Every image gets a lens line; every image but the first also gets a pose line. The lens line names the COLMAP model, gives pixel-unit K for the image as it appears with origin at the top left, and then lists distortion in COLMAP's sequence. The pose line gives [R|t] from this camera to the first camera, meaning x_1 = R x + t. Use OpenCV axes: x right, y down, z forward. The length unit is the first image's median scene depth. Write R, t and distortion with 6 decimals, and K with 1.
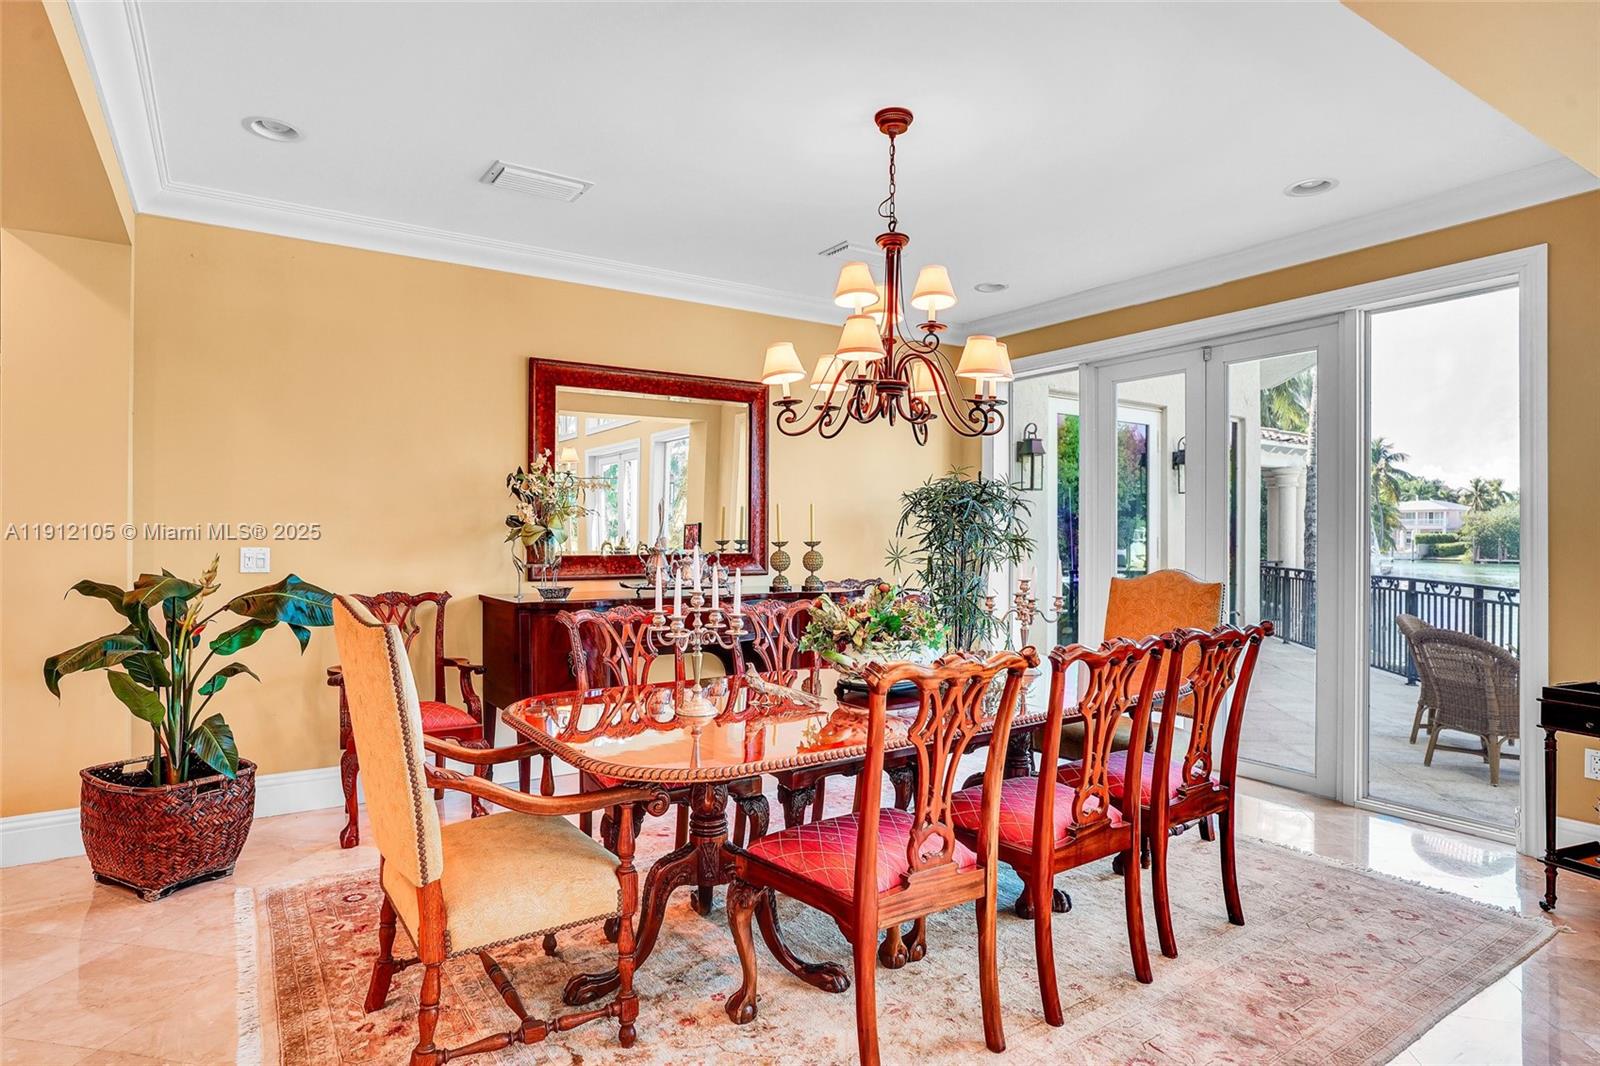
lens RADIAL K [[886.4, 0, 804.5], [0, 886.4, 554.4], [0, 0, 1]] dist [0.007026, 0.002372]
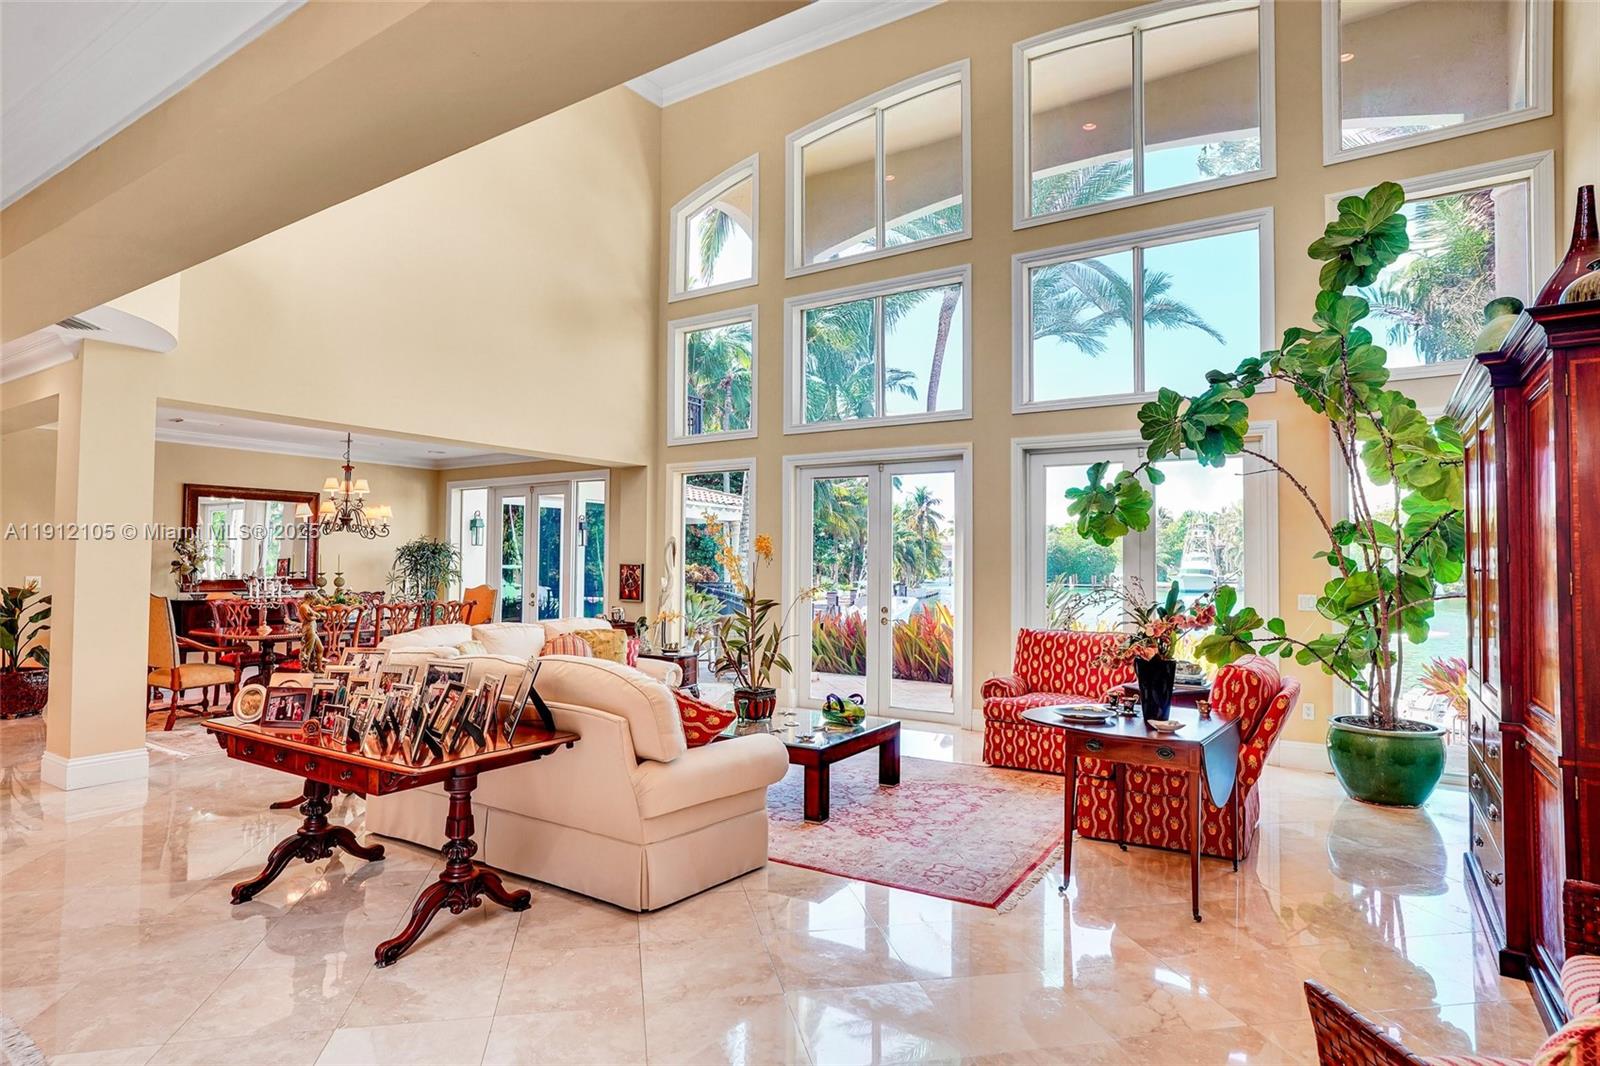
lens RADIAL K [[878.4, 0, 794.6], [0, 878.4, 534.5], [0, 0, 1]] dist [-0.043039, 0.027068]
pose [[0.927858, 0.015079, 0.372629, 0.223599], [0.004361, 0.998675, -0.051272, 0.004973], [-0.372909, 0.049198, 0.926563, -1.205247]]
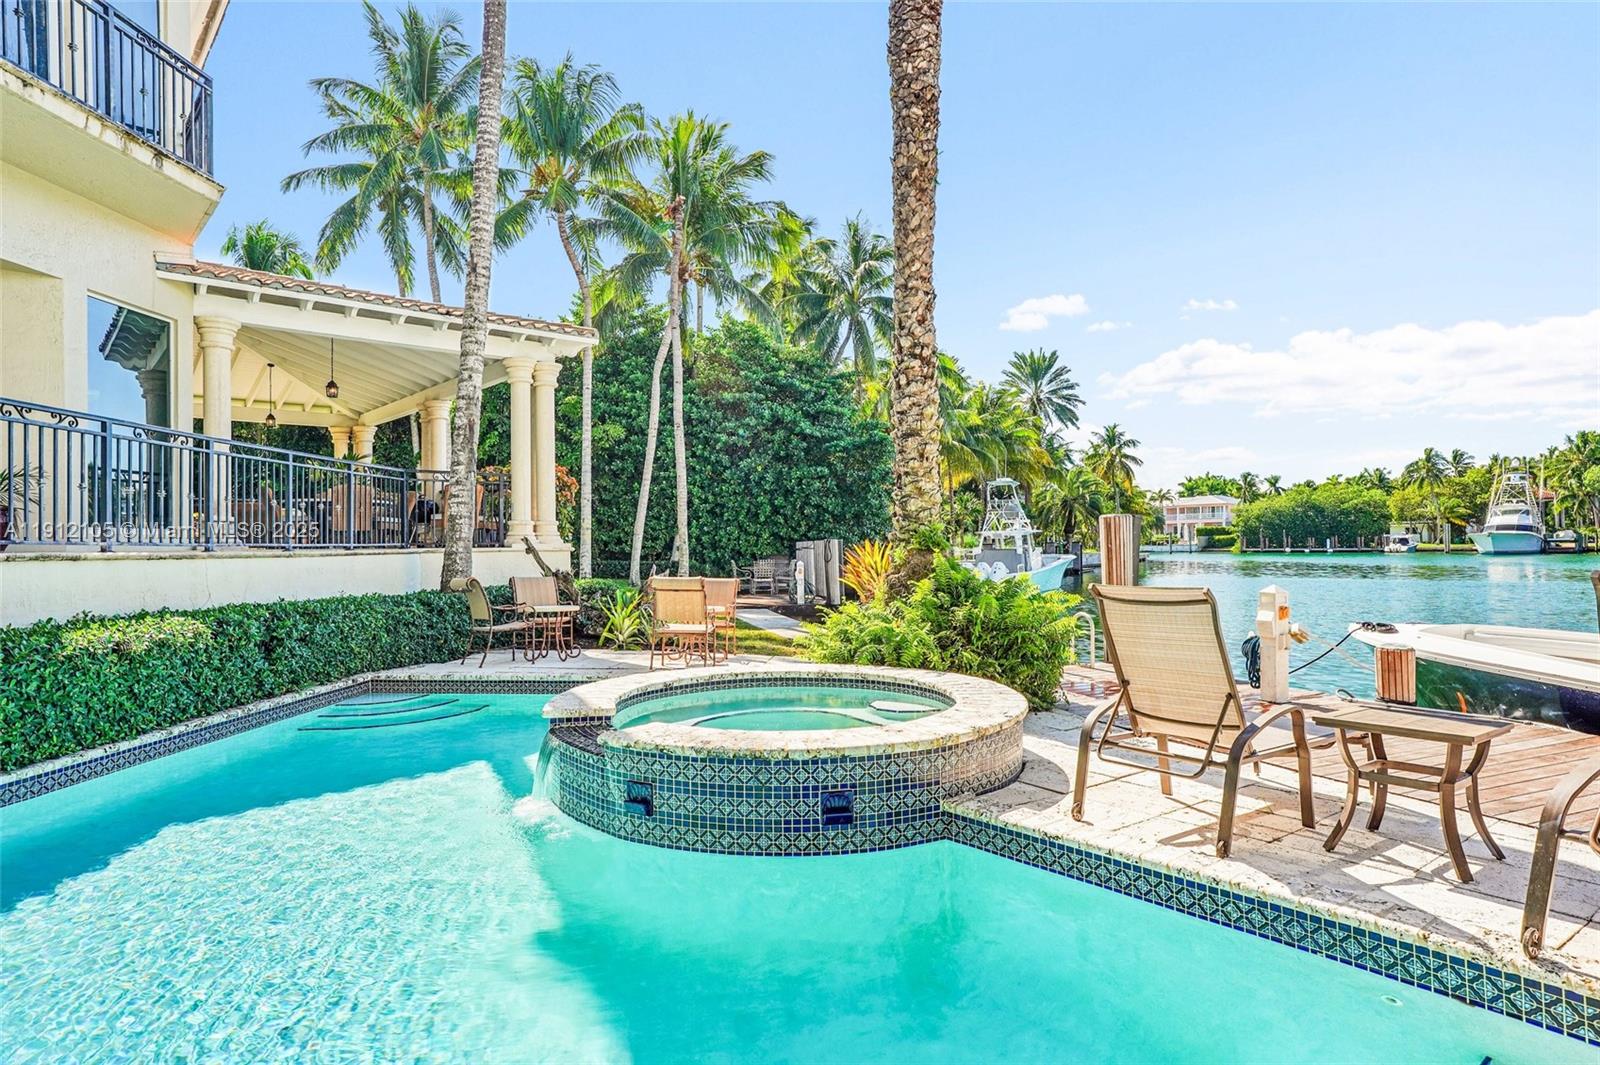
lens RADIAL K [[912.2, 0, 781.8], [0, 912.2, 534.5], [0, 0, 1]] dist [-0.052656, 0.036140]
pose [[0.991306, -0.018929, 0.130211, 2.016163], [0.023437, 0.999175, -0.033177, 0.284463], [-0.129475, 0.035940, 0.990931, 0.481482]]
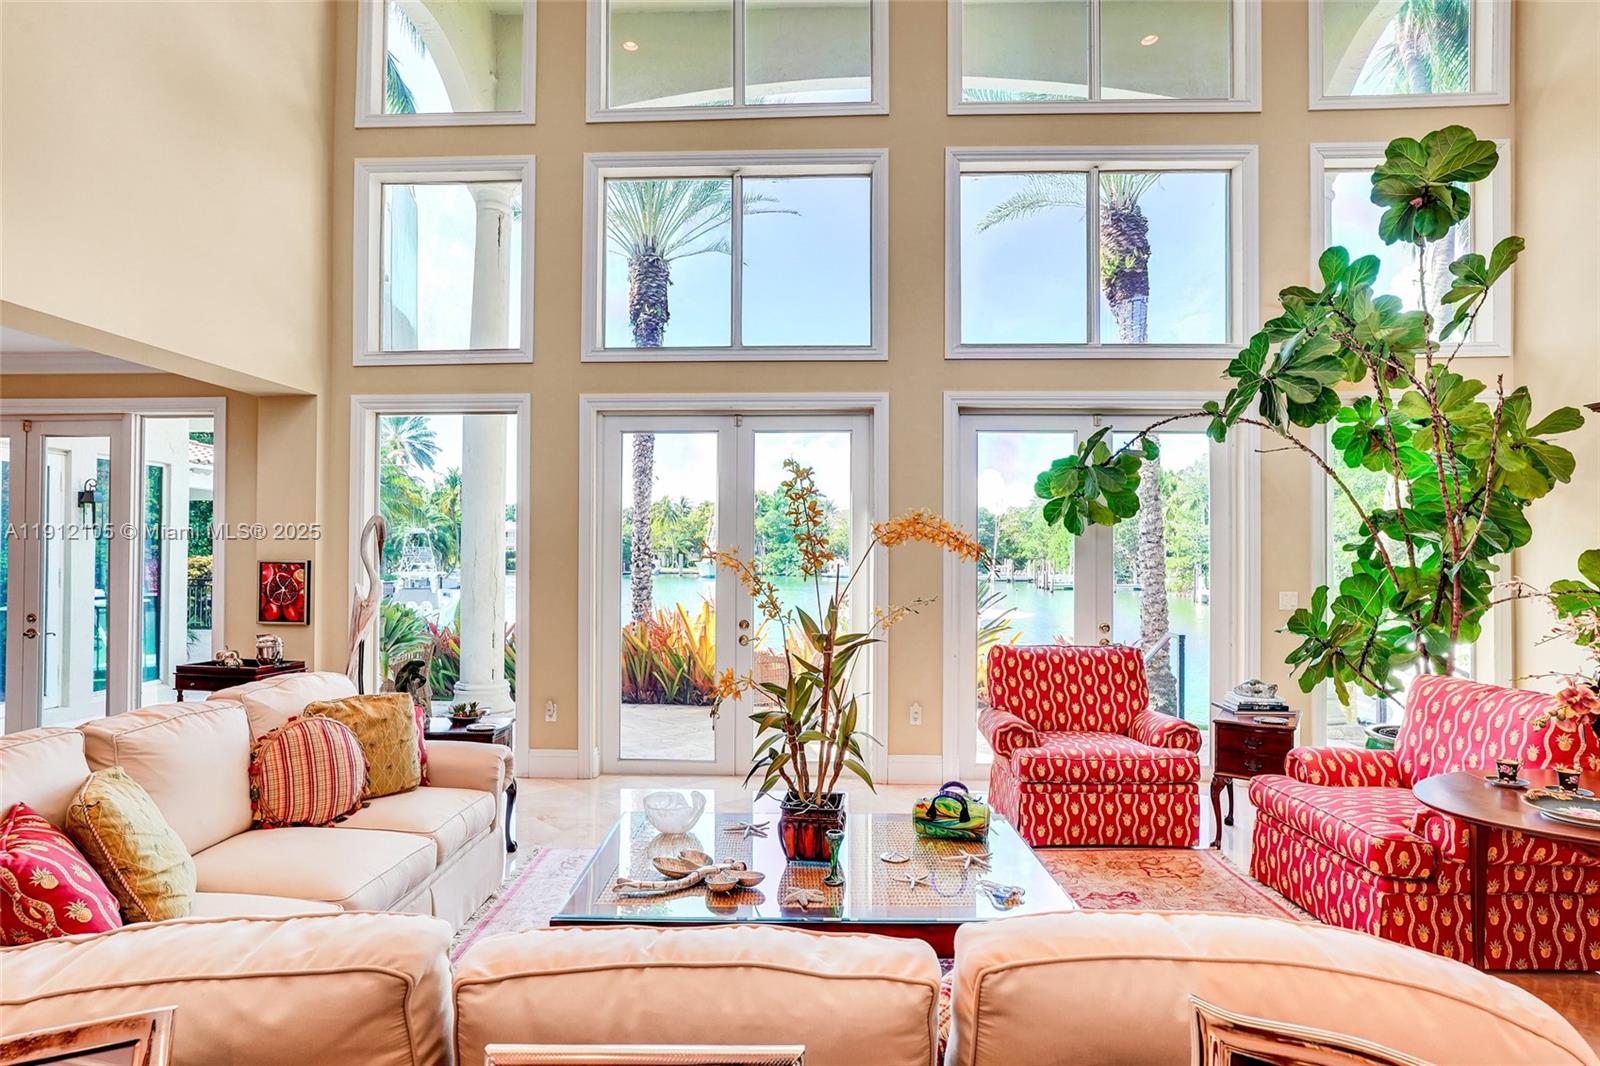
lens RADIAL K [[881.7, 0, 803.1], [0, 881.7, 544.5], [0, 0, 1]] dist [-0.050213, 0.037437]
pose [[0.598097, 0.005512, 0.801405, 0.118672], [0.016701, 0.999673, -0.019340, -0.017244], [-0.801250, 0.024952, 0.597809, -0.533308]]
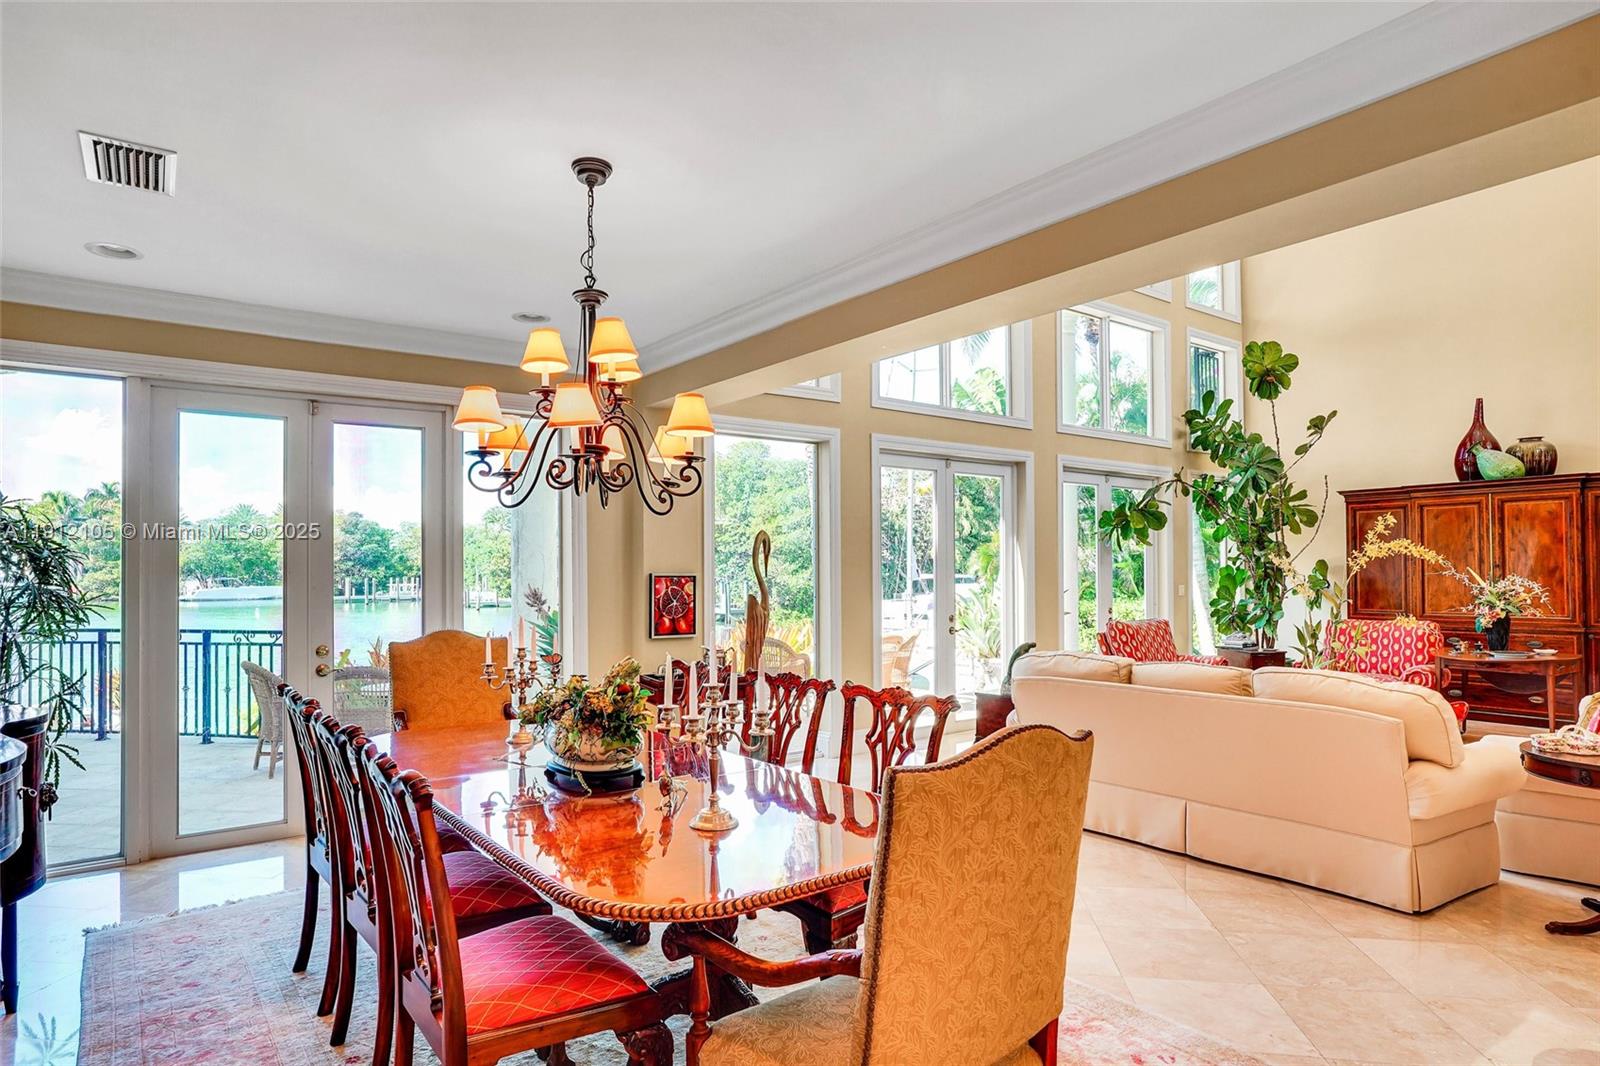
lens RADIAL K [[893.4, 0, 796.1], [0, 893.4, 559.4], [0, 0, 1]] dist [-0.032698, 0.019778]
pose [[-0.033116, 0.006478, 0.999431, -0.502473], [0.027781, 0.999599, -0.005559, -0.036343], [-0.999065, 0.027581, -0.033282, 0.484811]]
